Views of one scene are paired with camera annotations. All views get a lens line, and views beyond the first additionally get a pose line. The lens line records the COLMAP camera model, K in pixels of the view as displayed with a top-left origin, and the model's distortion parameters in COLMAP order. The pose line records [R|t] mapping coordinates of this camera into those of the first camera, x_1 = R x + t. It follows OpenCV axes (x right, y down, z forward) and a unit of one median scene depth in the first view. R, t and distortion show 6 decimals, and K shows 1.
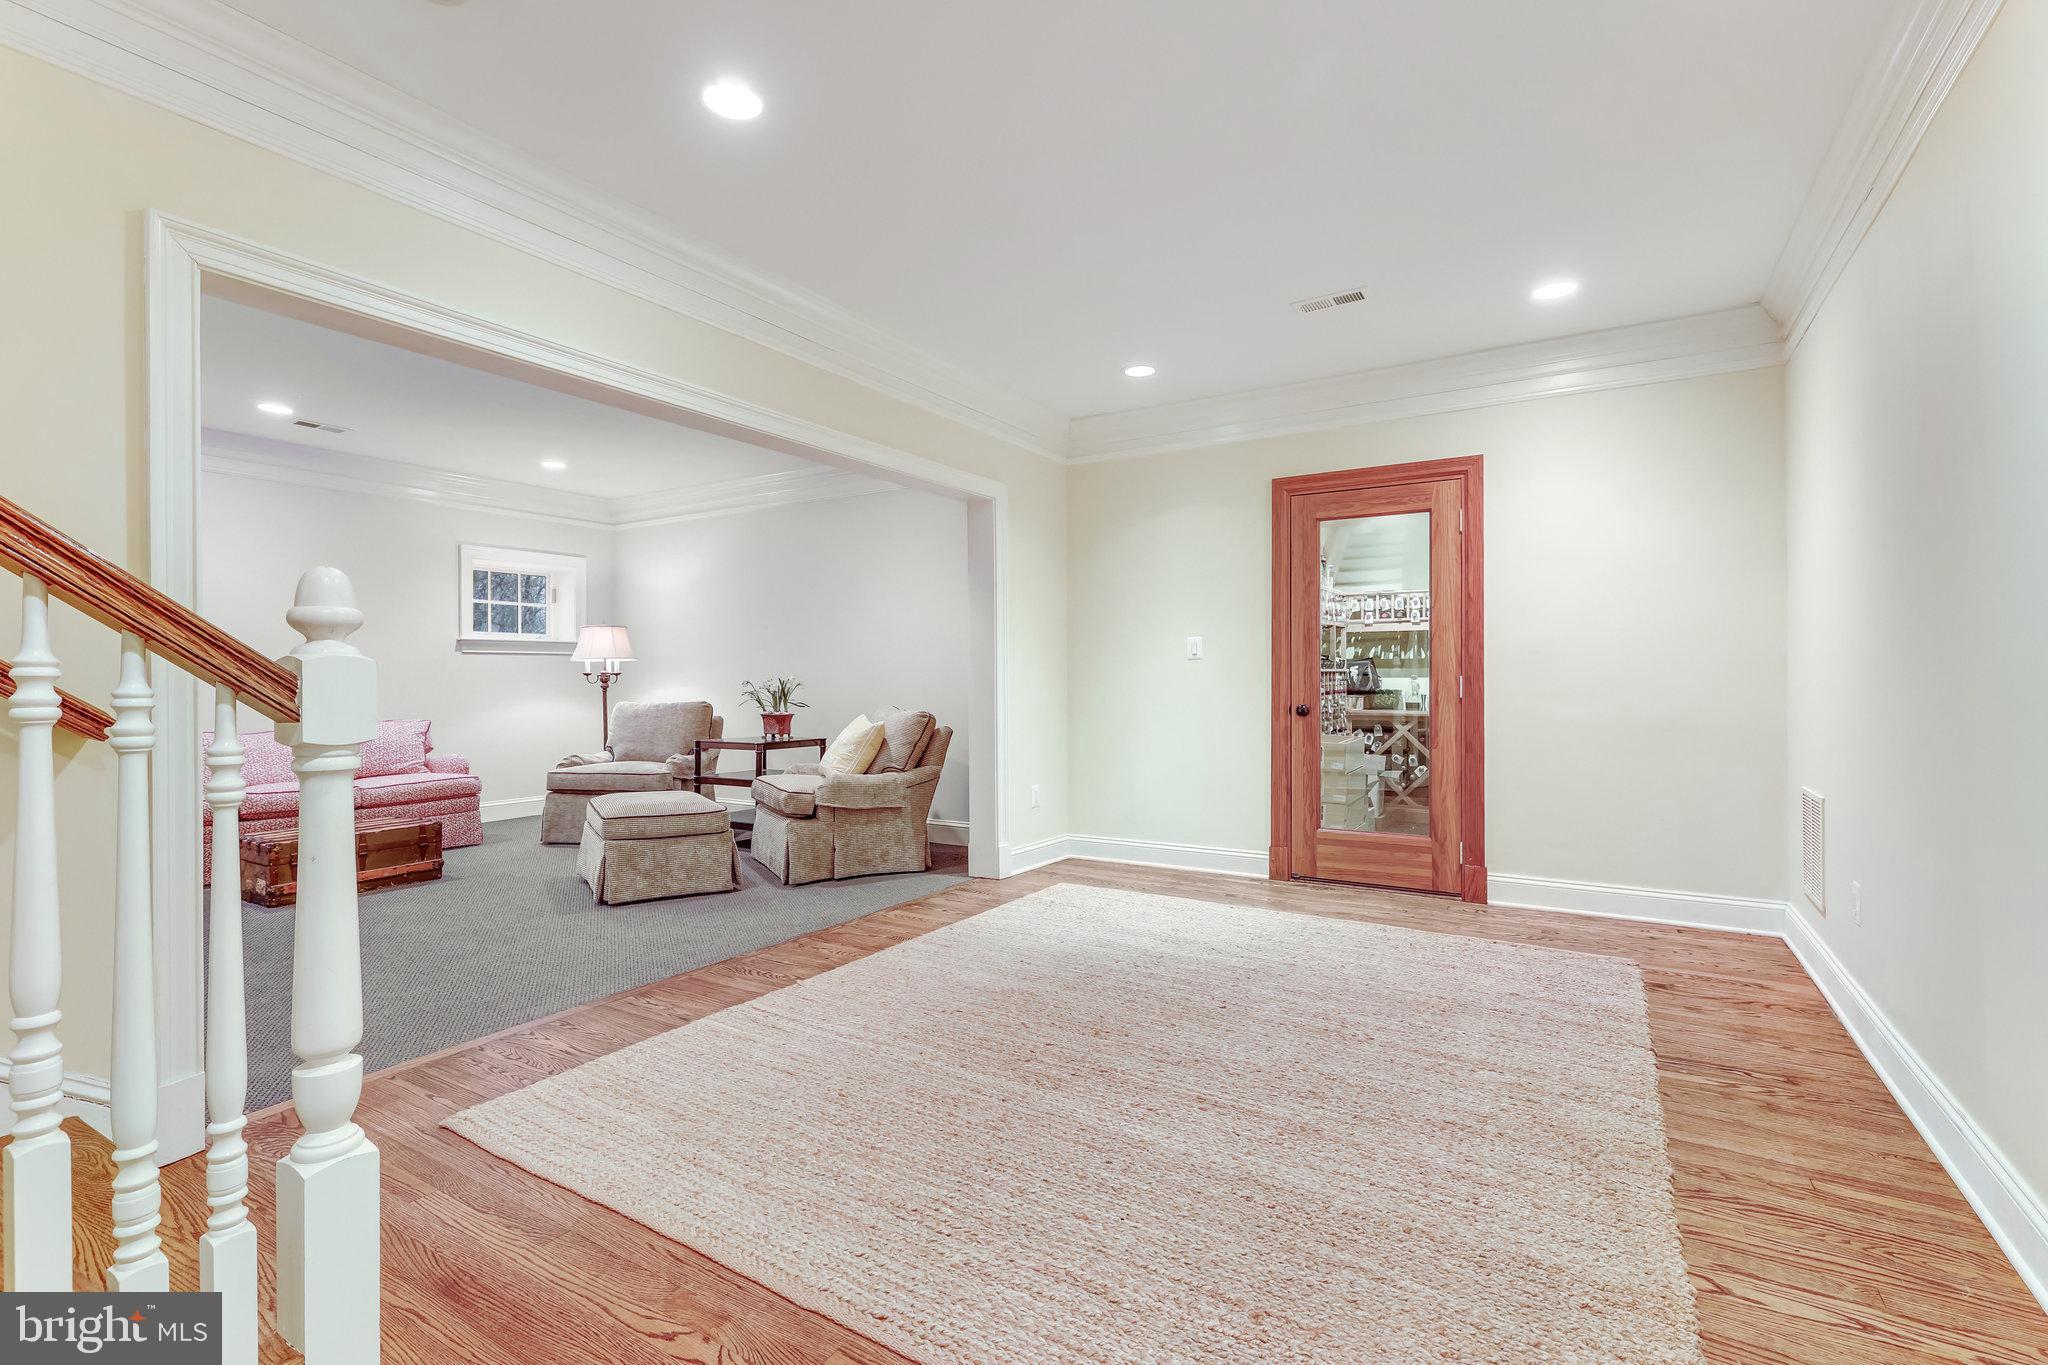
lens RADIAL K [[907.9, 0, 1023.3], [0, 907.9, 682.3], [0, 0, 1]] dist [-0.008944, 0.000129]
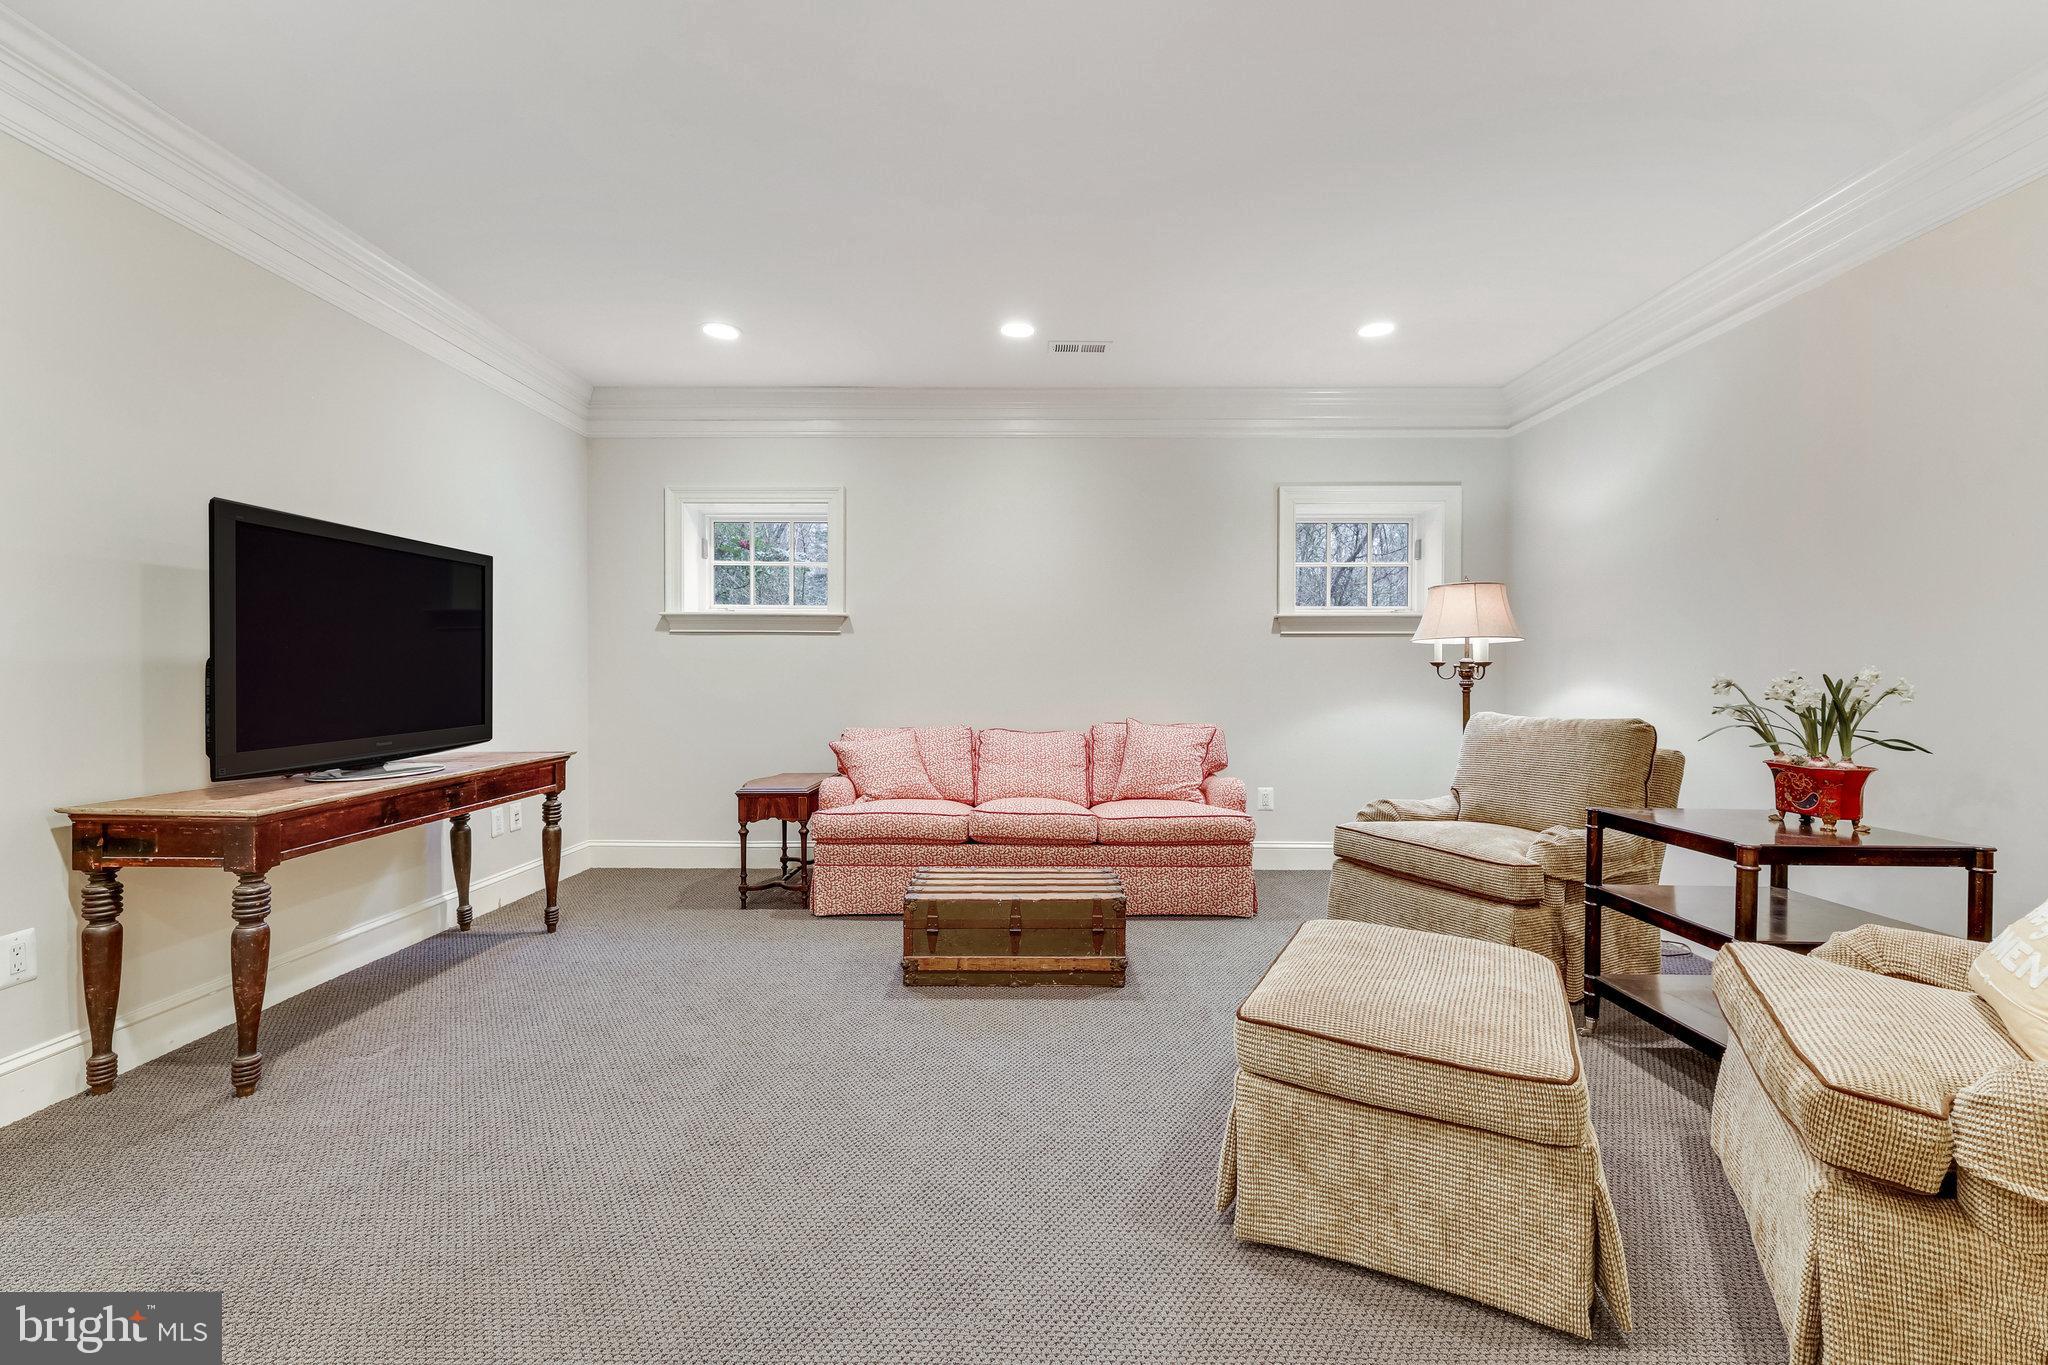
lens RADIAL K [[907.9, 0, 1015.8], [0, 907.9, 682.1], [0, 0, 1]] dist [-0.008944, 0.000129]
pose [[0.521118, 0.015746, -0.853339, -0.120351], [-0.007157, 0.999875, 0.014079, -0.004082], [0.853454, -0.001229, 0.521166, 0.502645]]
